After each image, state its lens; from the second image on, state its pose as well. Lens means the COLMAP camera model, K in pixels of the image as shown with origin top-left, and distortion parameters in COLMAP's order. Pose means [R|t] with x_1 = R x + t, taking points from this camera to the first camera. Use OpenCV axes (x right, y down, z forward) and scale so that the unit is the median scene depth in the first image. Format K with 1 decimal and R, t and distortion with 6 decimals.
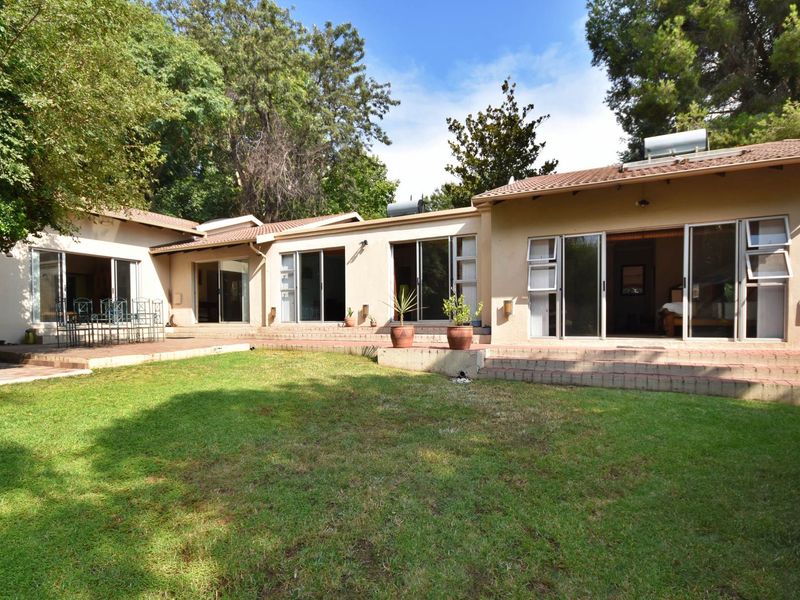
lens RADIAL K [[444.4, 0, 413.7], [0, 444.4, 327.9], [0, 0, 1]] dist [0.000280, -0.000196]
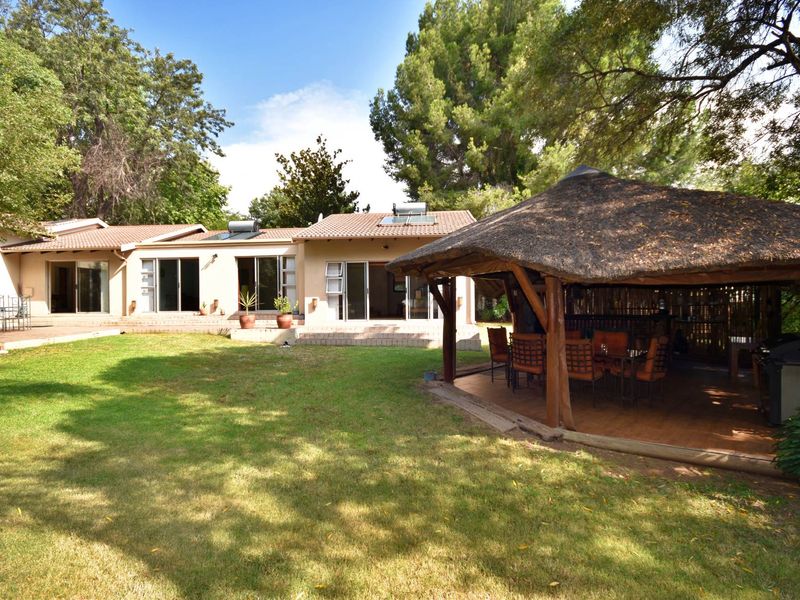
lens RADIAL K [[396.9, 0, 401.6], [0, 396.9, 302.9], [0, 0, 1]] dist [0.015123, -0.016327]
pose [[0.928231, -0.002845, 0.371993, -0.028491], [0.011022, 0.999742, -0.019858, -0.008724], [-0.371840, 0.022533, 0.928023, -0.356004]]
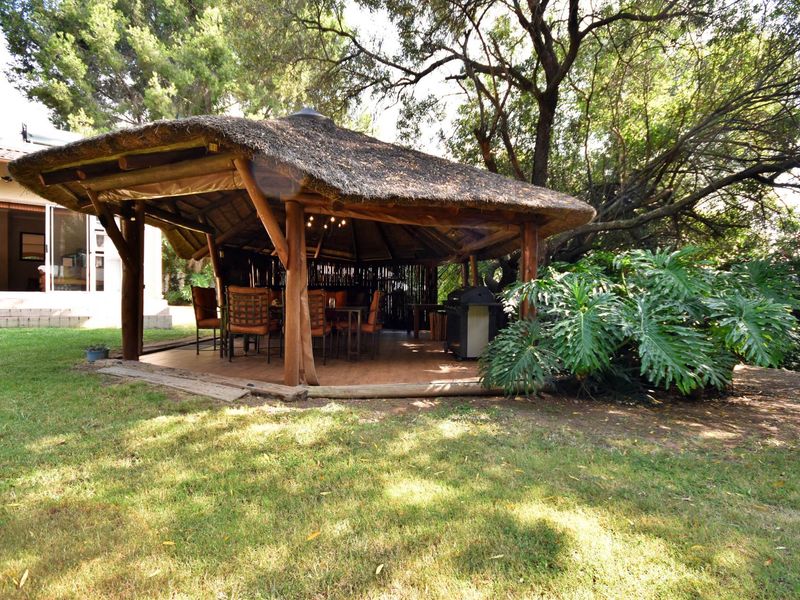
lens RADIAL K [[396.9, 0, 401.6], [0, 396.9, 302.9], [0, 0, 1]] dist [0.015123, -0.016327]
pose [[0.428225, -0.006123, 0.903651, 0.001855], [0.009331, 0.999954, 0.002354, 0.039036], [-0.903624, 0.007424, 0.428262, -0.265481]]
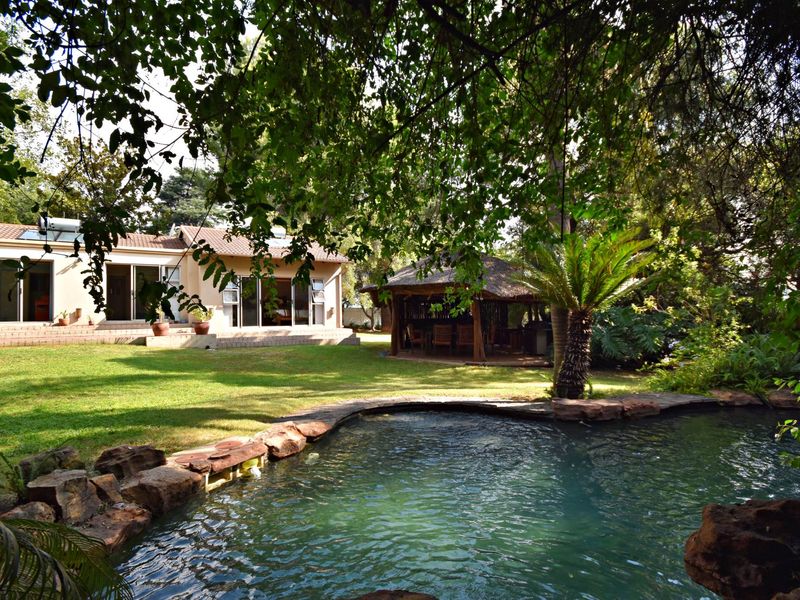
lens RADIAL K [[421.8, 0, 400.0], [0, 421.8, 300.0], [0, 0, 1]] dist [-0.000495, -0.000094]
pose [[0.503892, 0.031447, 0.863194, -0.628388], [0.028573, 0.998183, -0.053044, 0.014064], [-0.863294, 0.051393, 0.502078, -0.373790]]
